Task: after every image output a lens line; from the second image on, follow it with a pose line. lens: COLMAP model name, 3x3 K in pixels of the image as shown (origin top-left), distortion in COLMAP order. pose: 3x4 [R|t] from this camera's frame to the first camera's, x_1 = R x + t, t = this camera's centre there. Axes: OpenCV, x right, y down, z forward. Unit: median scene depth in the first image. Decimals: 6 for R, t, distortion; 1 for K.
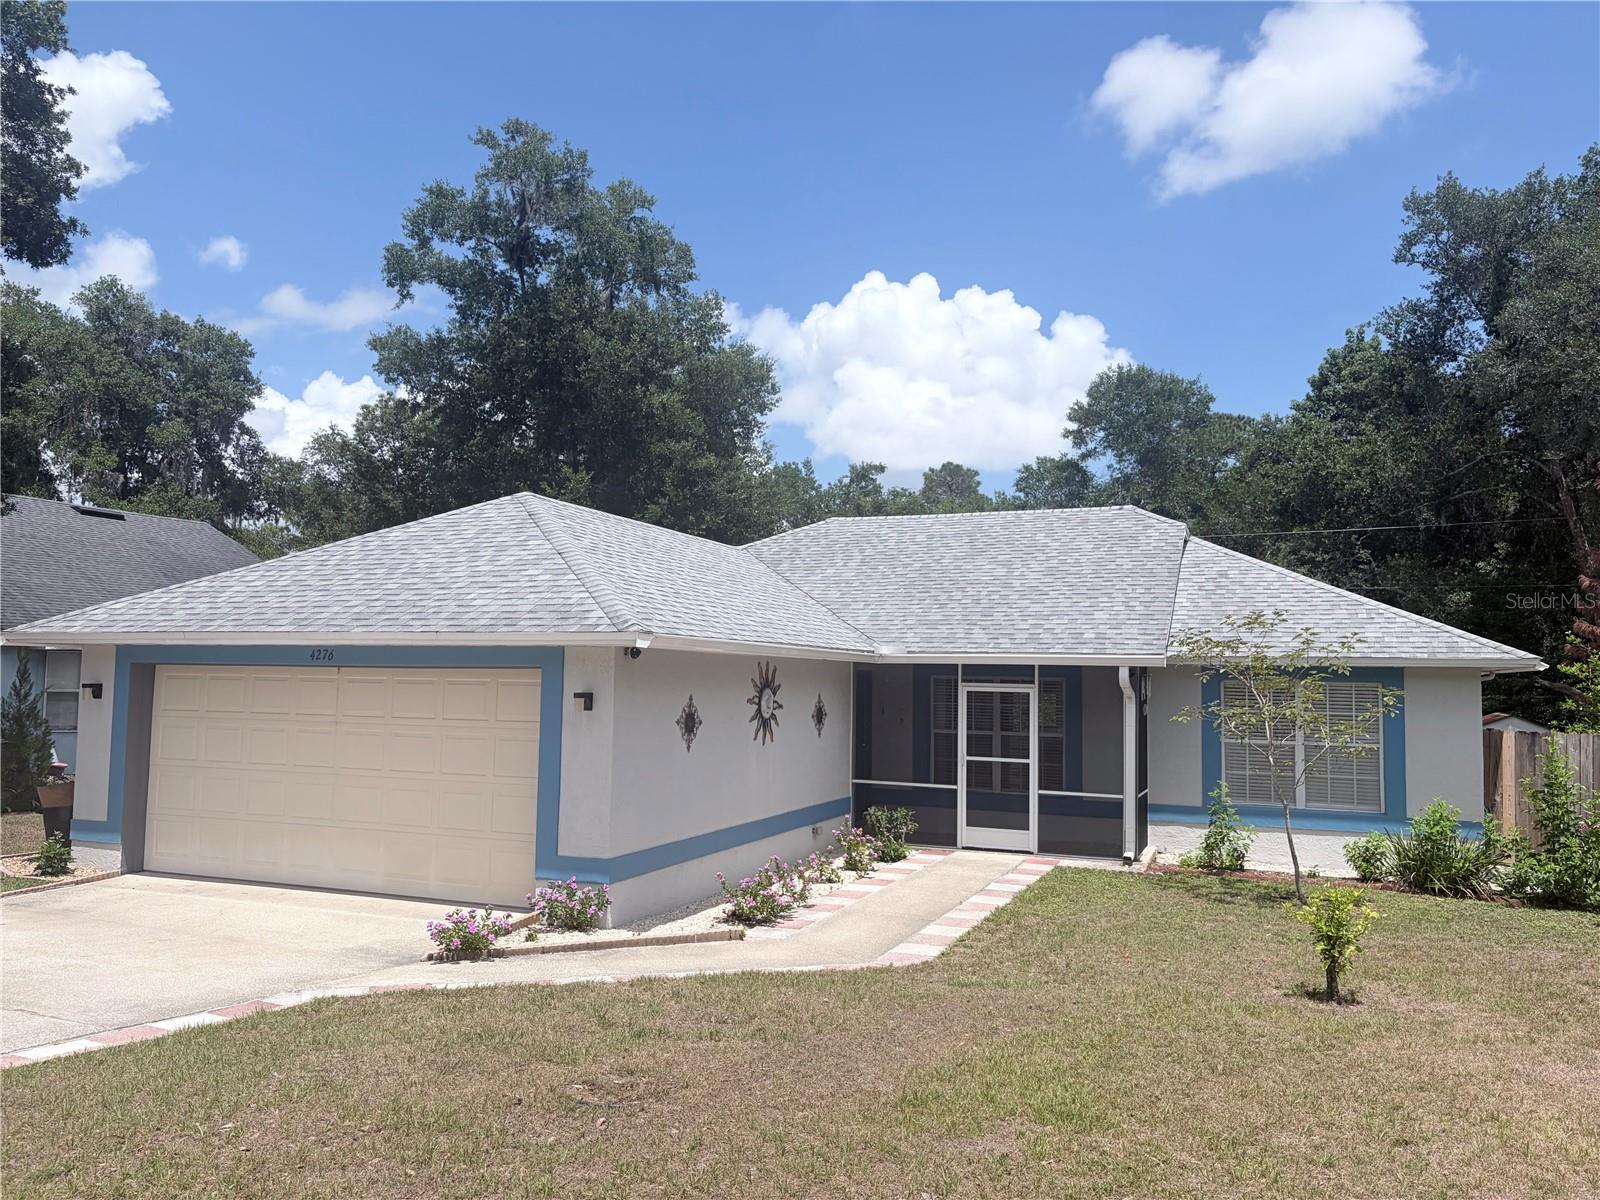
lens RADIAL K [[1199.5, 0, 797.7], [0, 1199.5, 604.2], [0, 0, 1]] dist [0.043080, -0.008485]
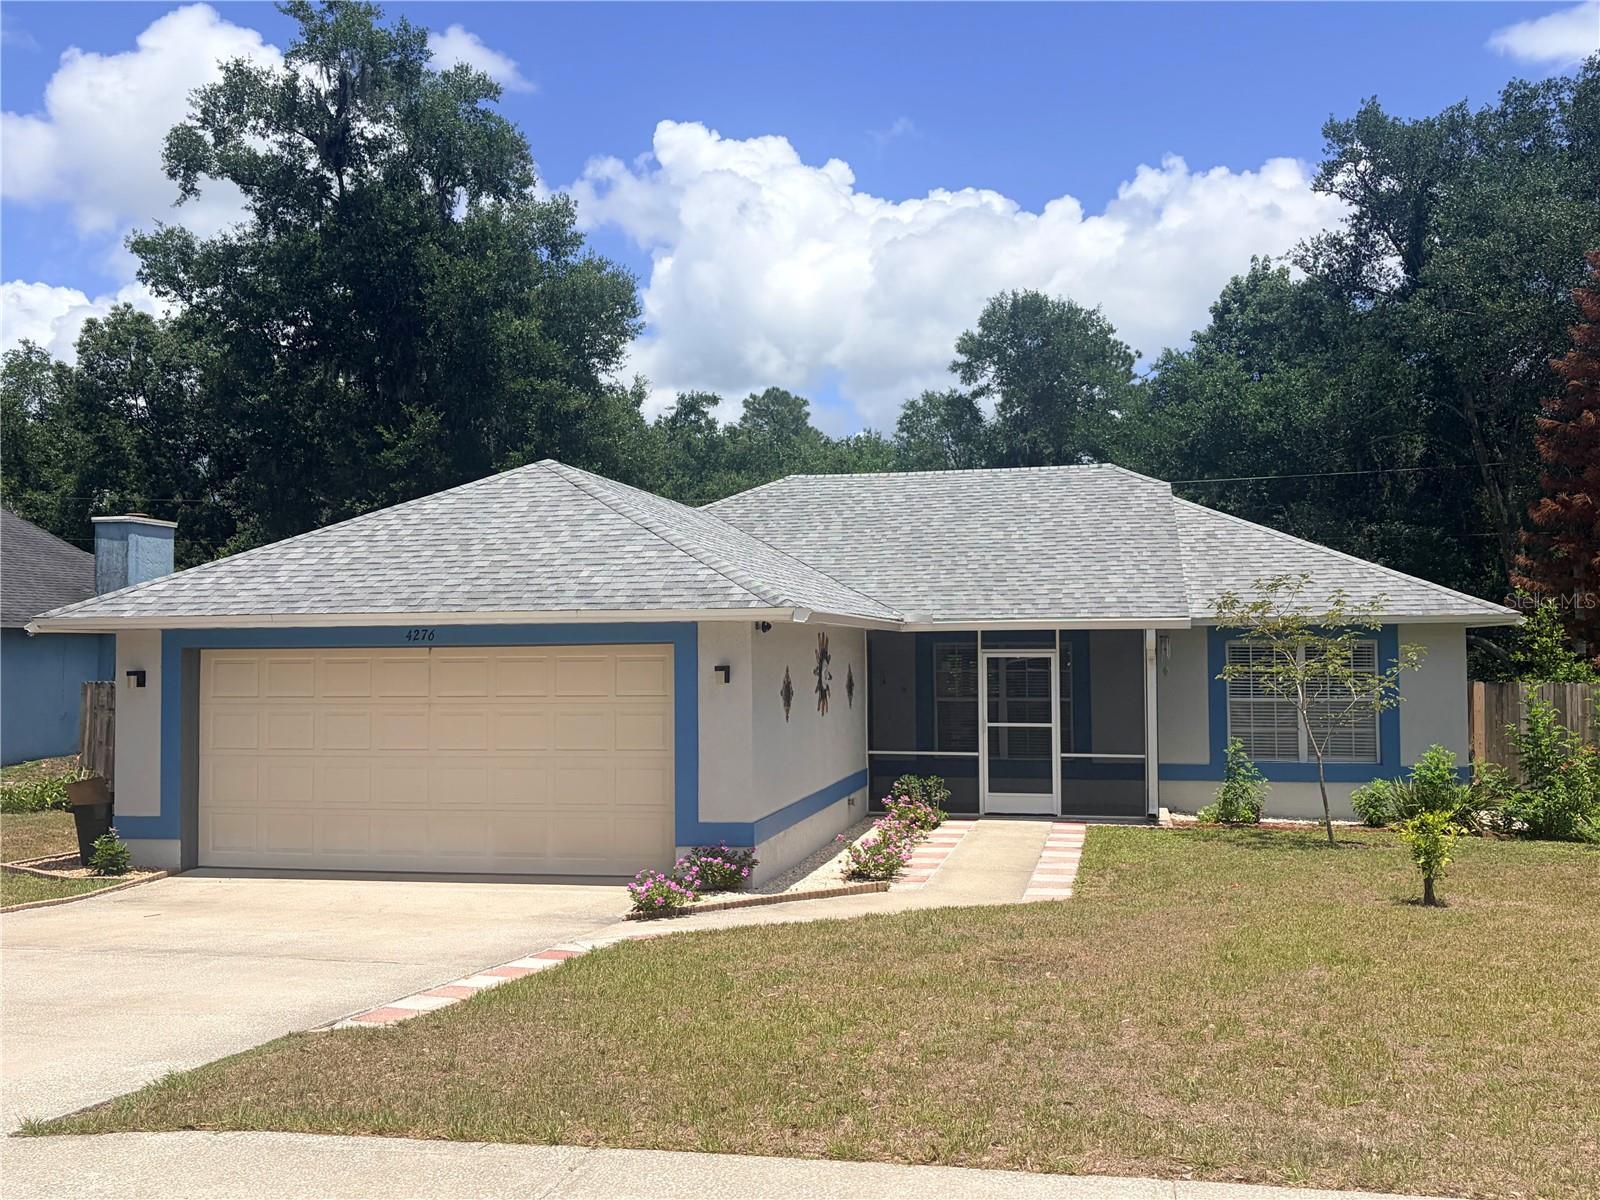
lens RADIAL K [[1484.6, 0, 800.0], [0, 1484.6, 600.0], [0, 0, 1]] dist [0.059526, 0.016936]
pose [[0.985572, -0.018303, 0.168265, -0.184867], [0.013424, 0.999457, 0.030088, -0.012044], [-0.168724, -0.027395, 0.985283, -0.156563]]
